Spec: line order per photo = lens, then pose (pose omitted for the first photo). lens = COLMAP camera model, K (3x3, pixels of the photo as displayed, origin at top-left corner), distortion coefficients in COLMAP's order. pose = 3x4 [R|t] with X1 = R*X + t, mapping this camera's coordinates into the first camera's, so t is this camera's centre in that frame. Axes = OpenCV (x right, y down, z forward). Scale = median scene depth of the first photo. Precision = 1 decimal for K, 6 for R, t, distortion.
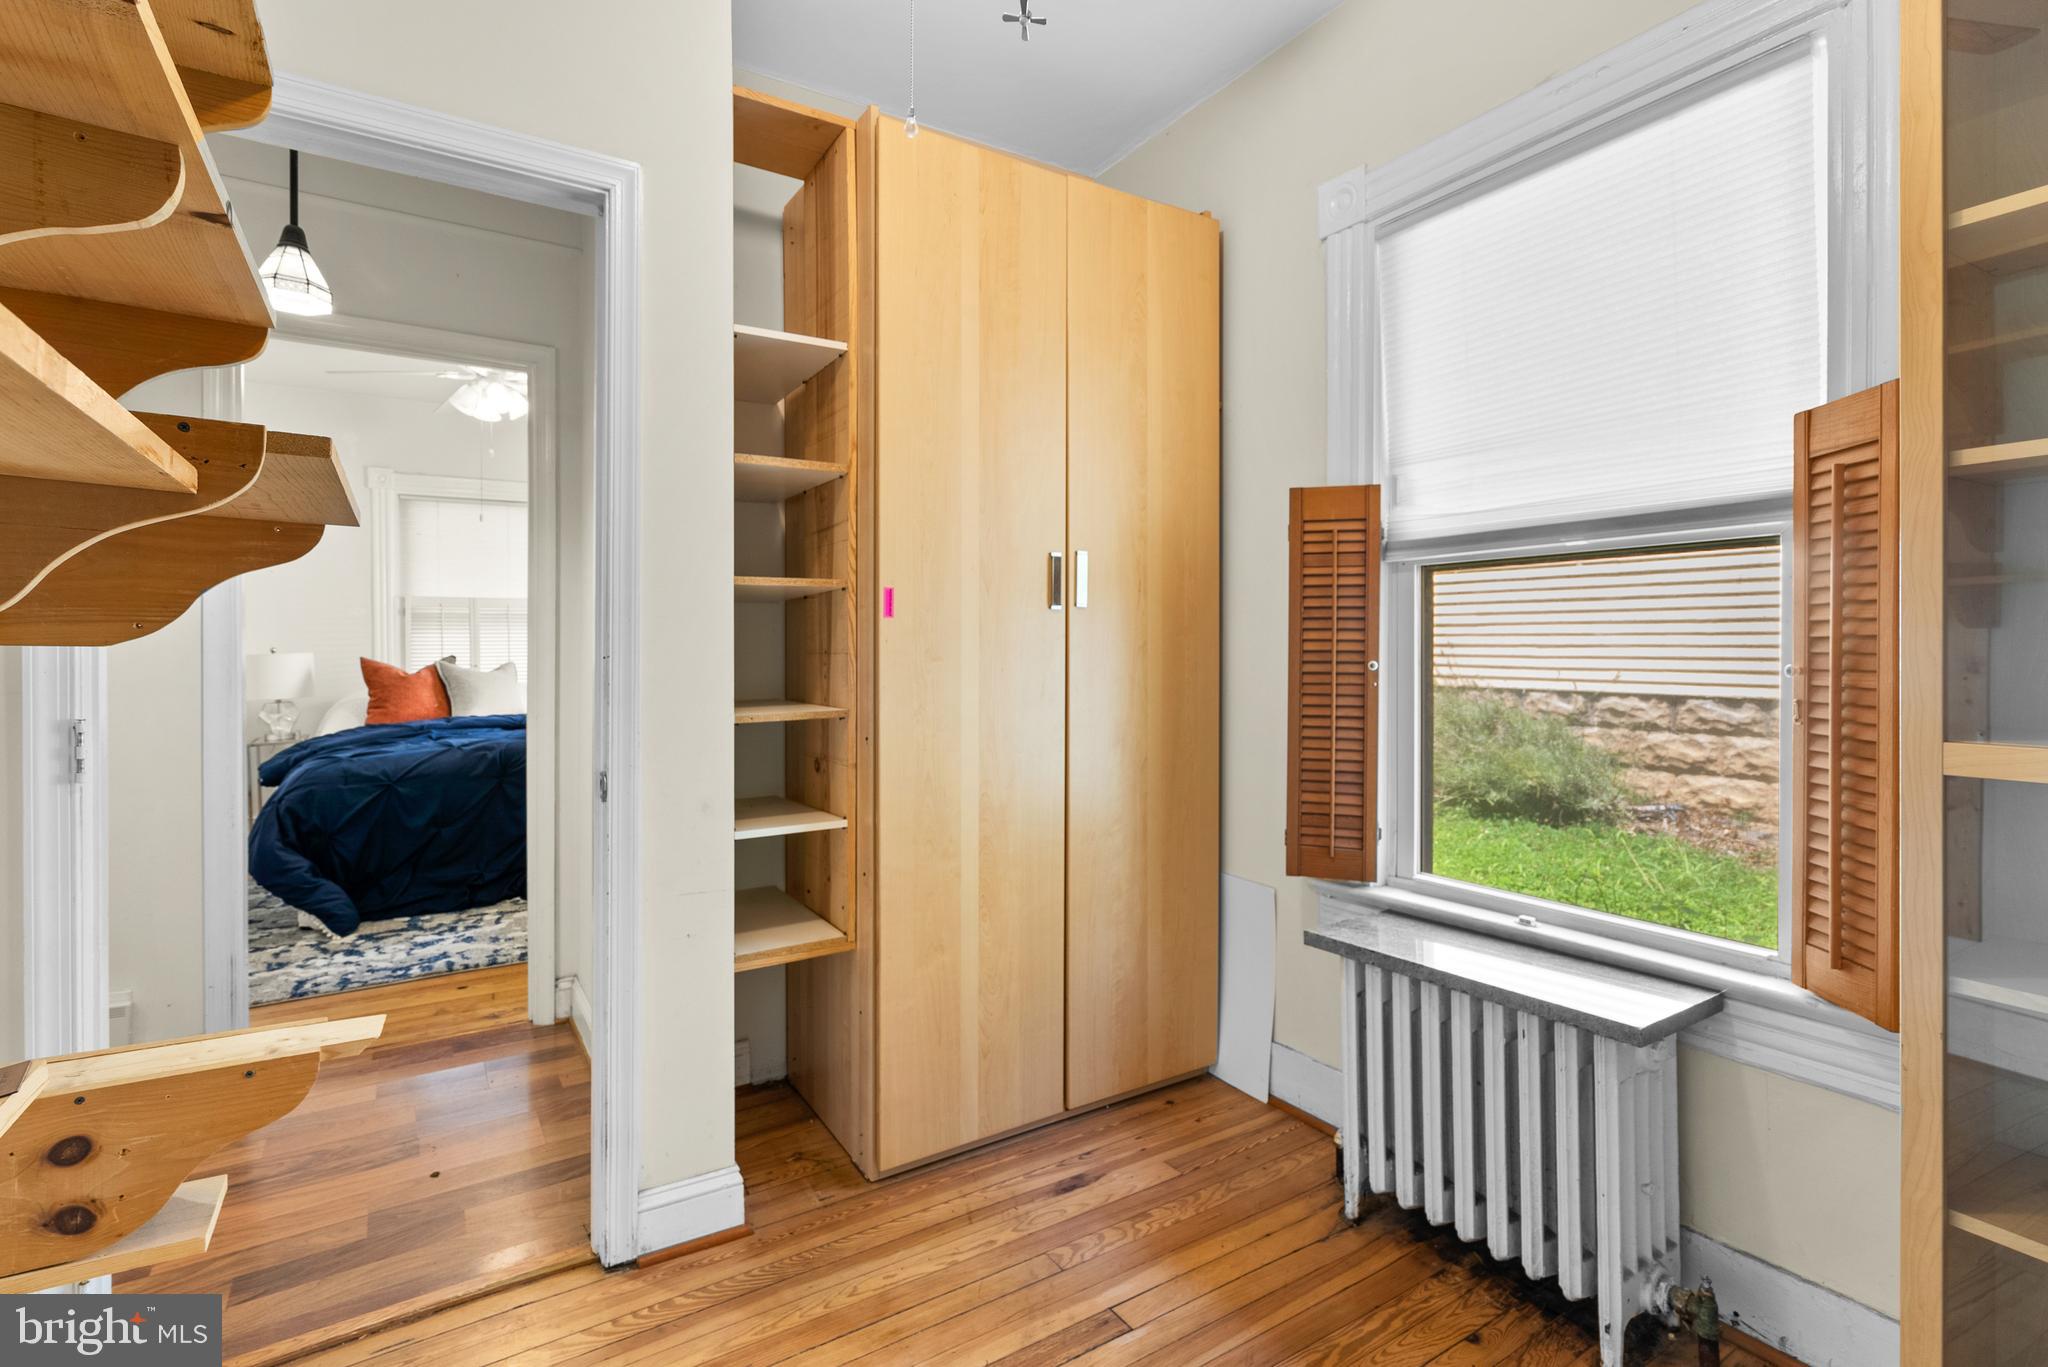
lens RADIAL K [[940.6, 0, 1043.3], [0, 940.6, 652.2], [0, 0, 1]] dist [-0.001694, 0.000180]
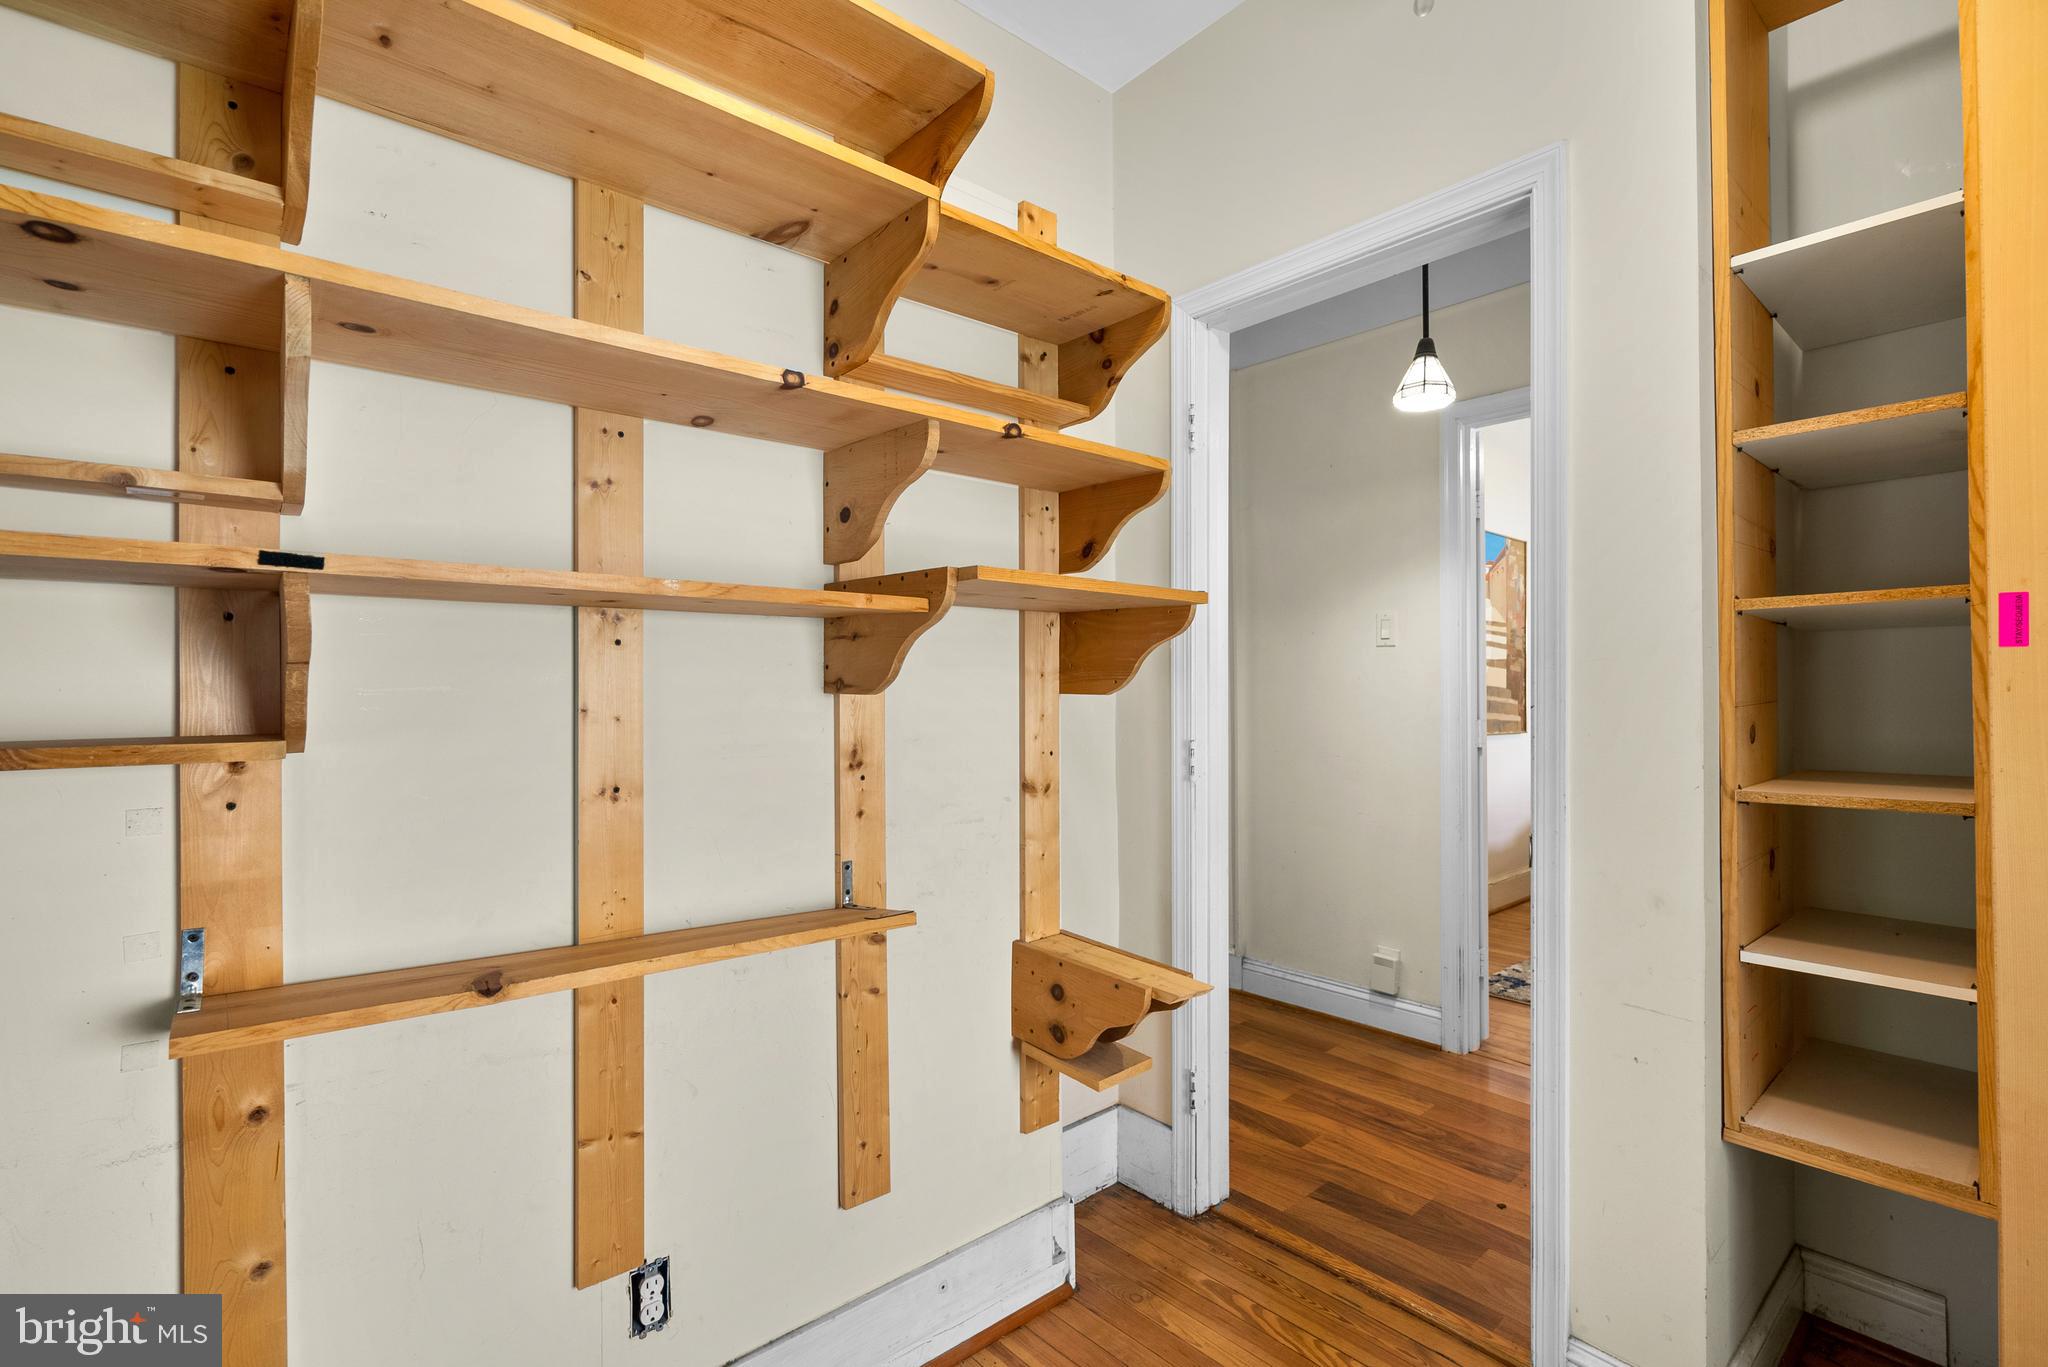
lens RADIAL K [[940.6, 0, 1025.9], [0, 940.6, 676.4], [0, 0, 1]] dist [-0.001694, 0.000180]
pose [[0.131403, -0.011124, -0.991267, 0.316340], [-0.005373, 0.999914, -0.011933, -0.009081], [0.991315, 0.006894, 0.131332, 0.350576]]
